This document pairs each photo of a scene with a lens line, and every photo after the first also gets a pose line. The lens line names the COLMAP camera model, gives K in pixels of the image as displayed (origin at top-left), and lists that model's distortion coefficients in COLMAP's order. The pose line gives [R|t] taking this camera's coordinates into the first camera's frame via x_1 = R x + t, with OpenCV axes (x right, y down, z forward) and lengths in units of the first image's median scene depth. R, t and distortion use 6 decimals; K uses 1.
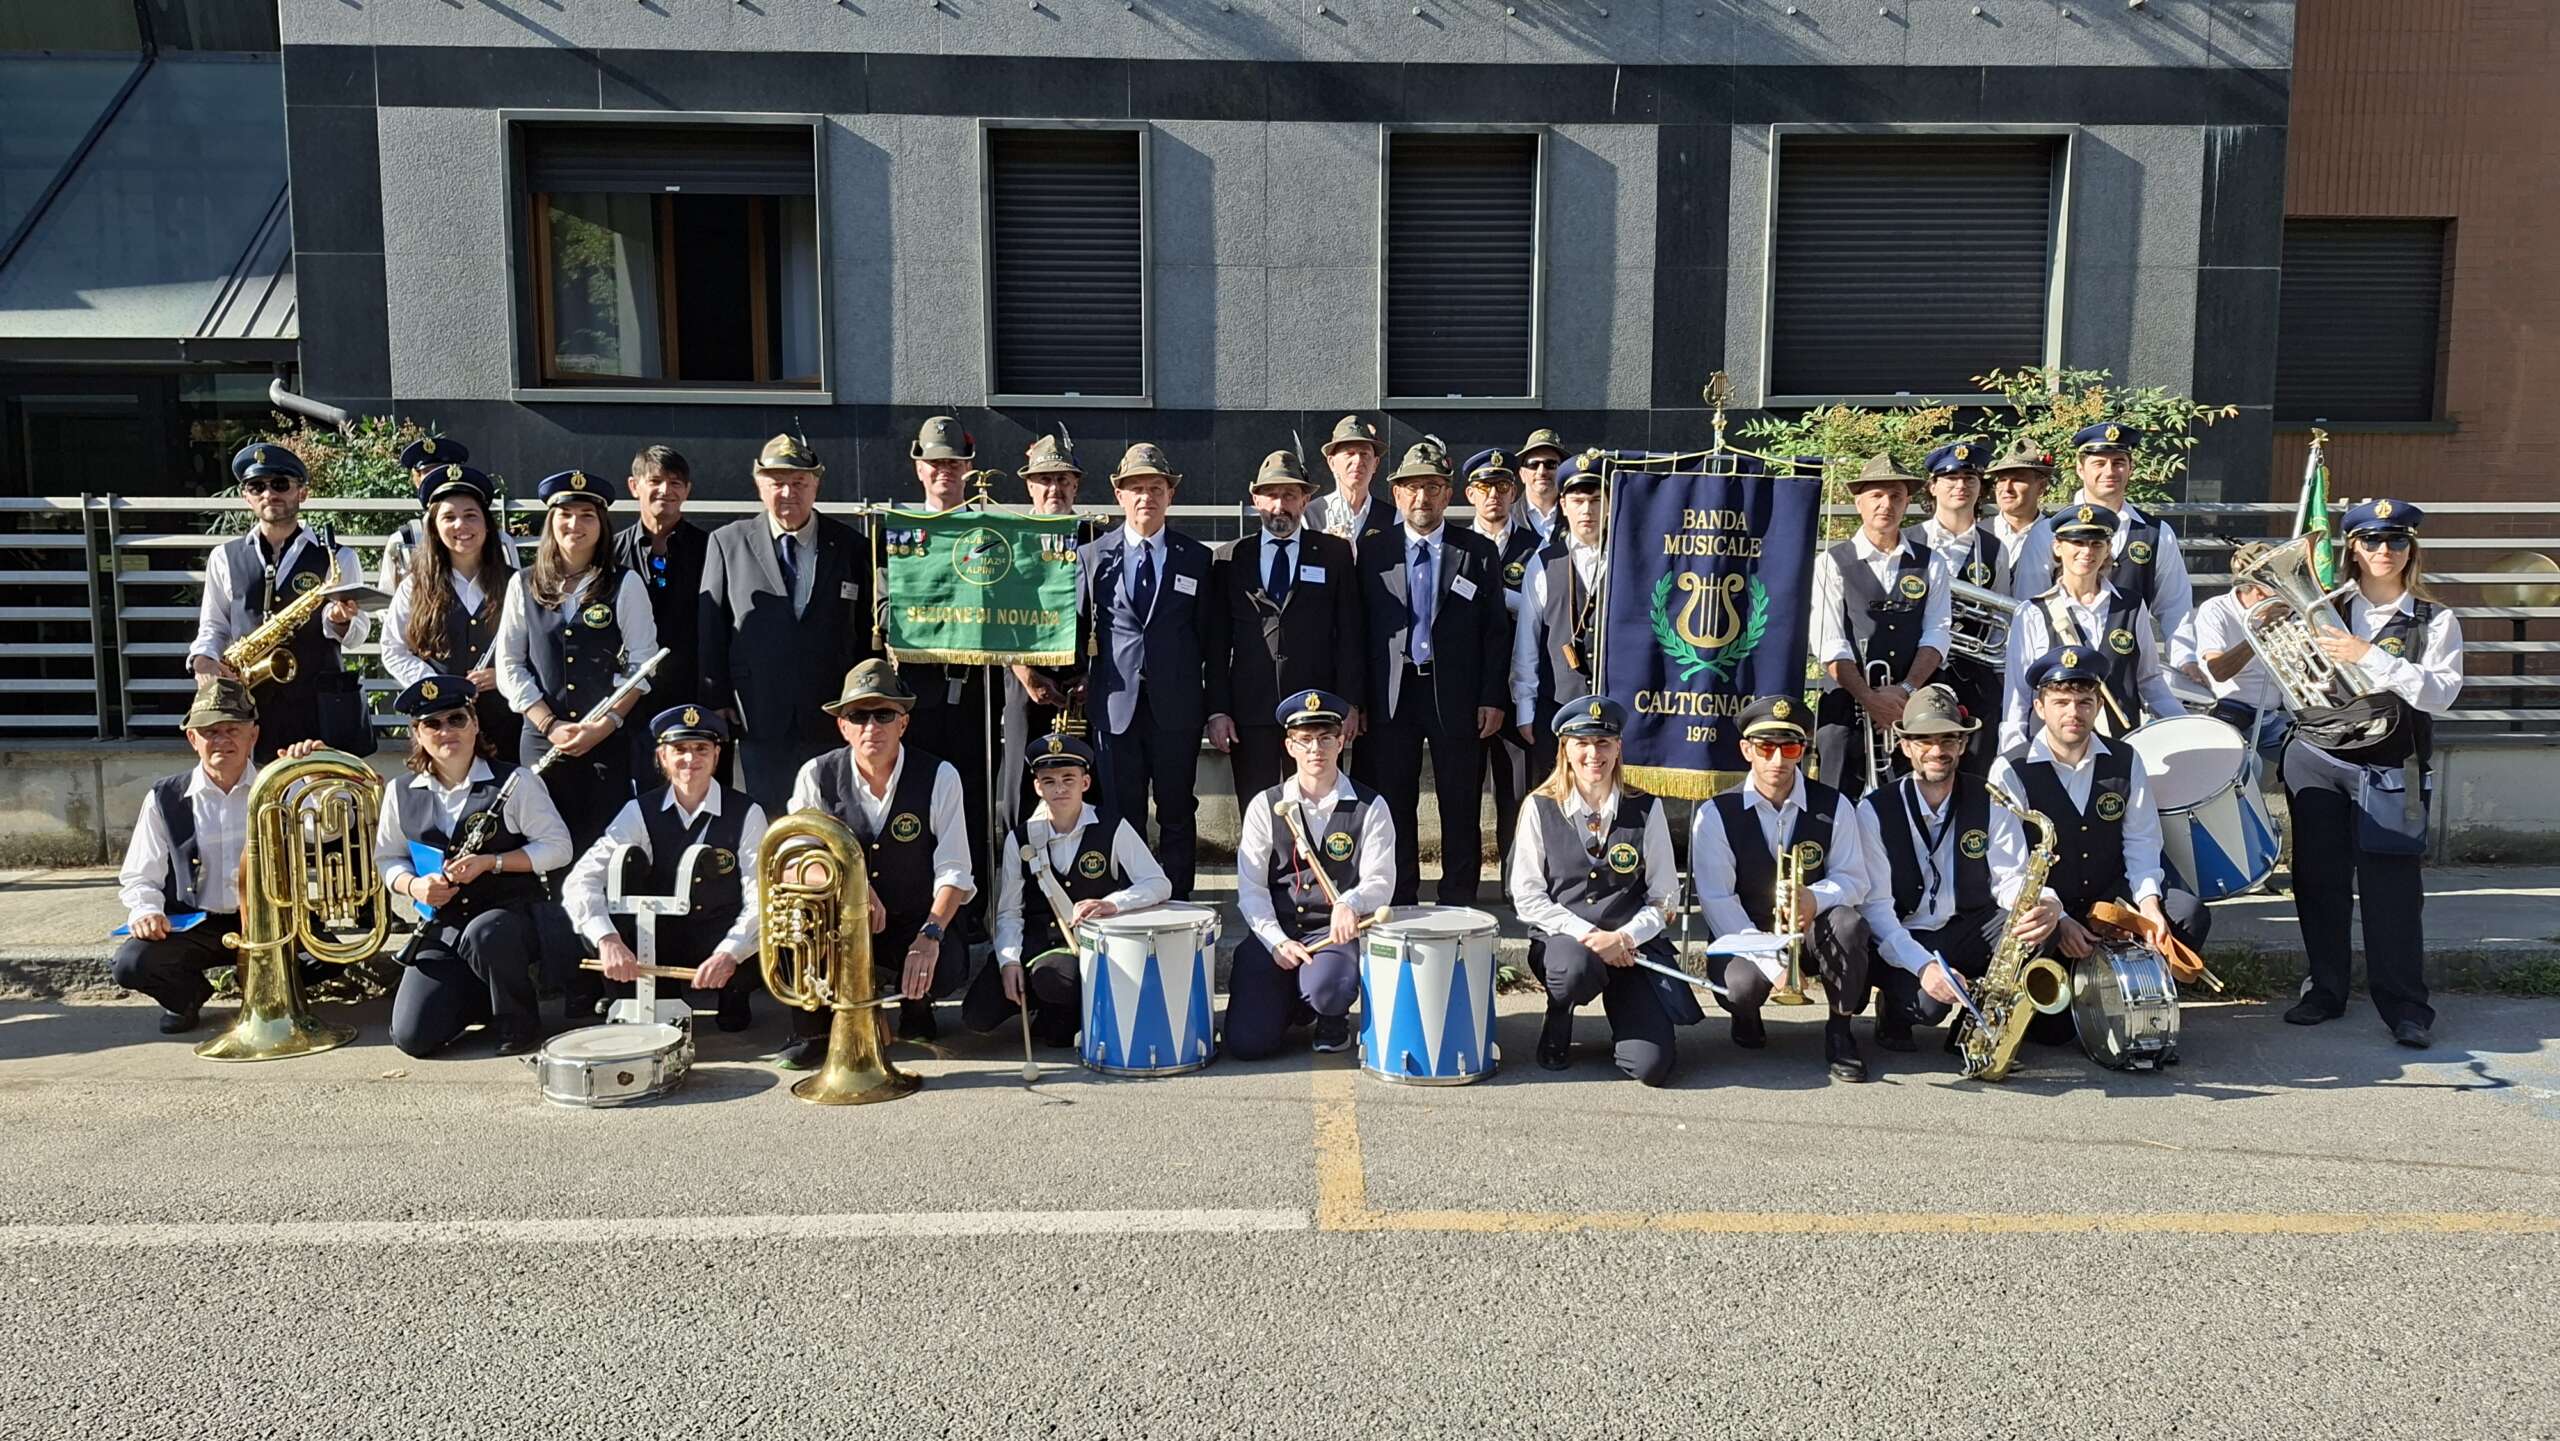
lens RADIAL K [[1712.9, 0, 1295.5], [0, 1712.9, 741.7], [0, 0, 1]] dist [0.100405, -0.119499]
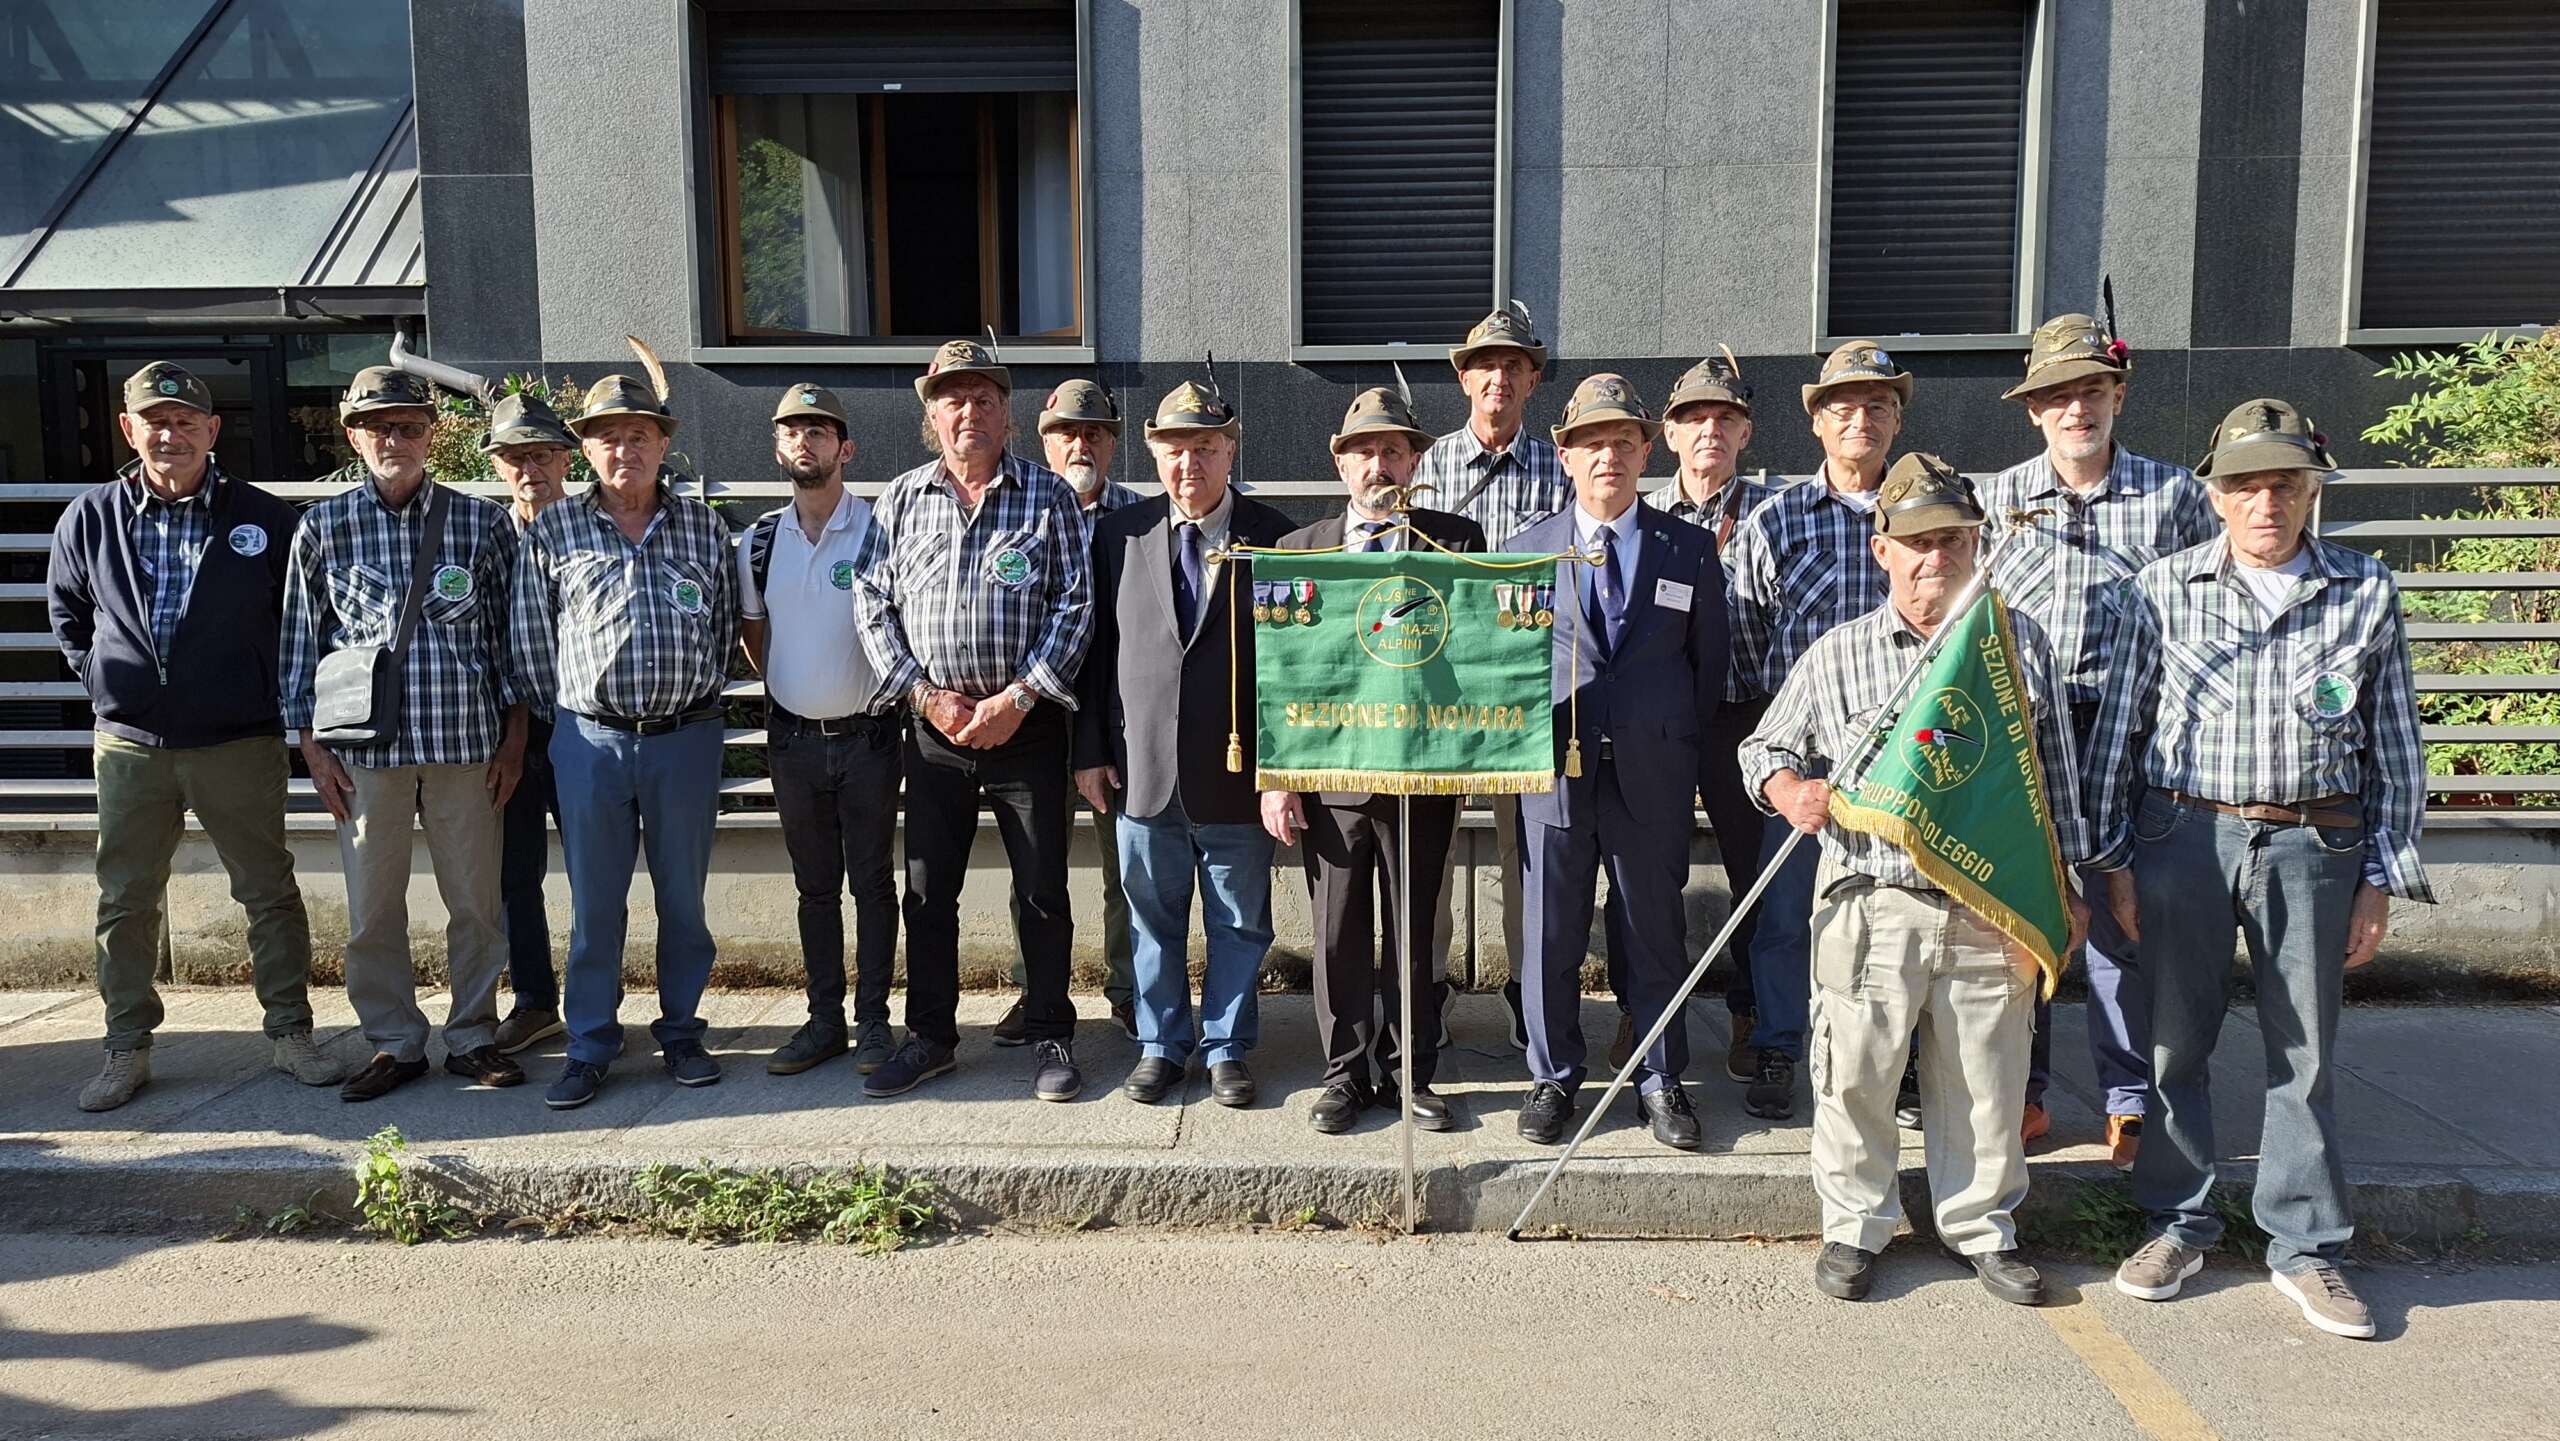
lens RADIAL K [[1693.6, 0, 1268.6], [0, 1693.6, 722.9], [0, 0, 1]] dist [0.085884, -0.092714]
pose [[0.998240, -0.000674, -0.059297, -0.144928], [-0.000059, 0.999924, -0.012349, -0.024561], [0.059301, 0.012331, 0.998164, 0.249546]]
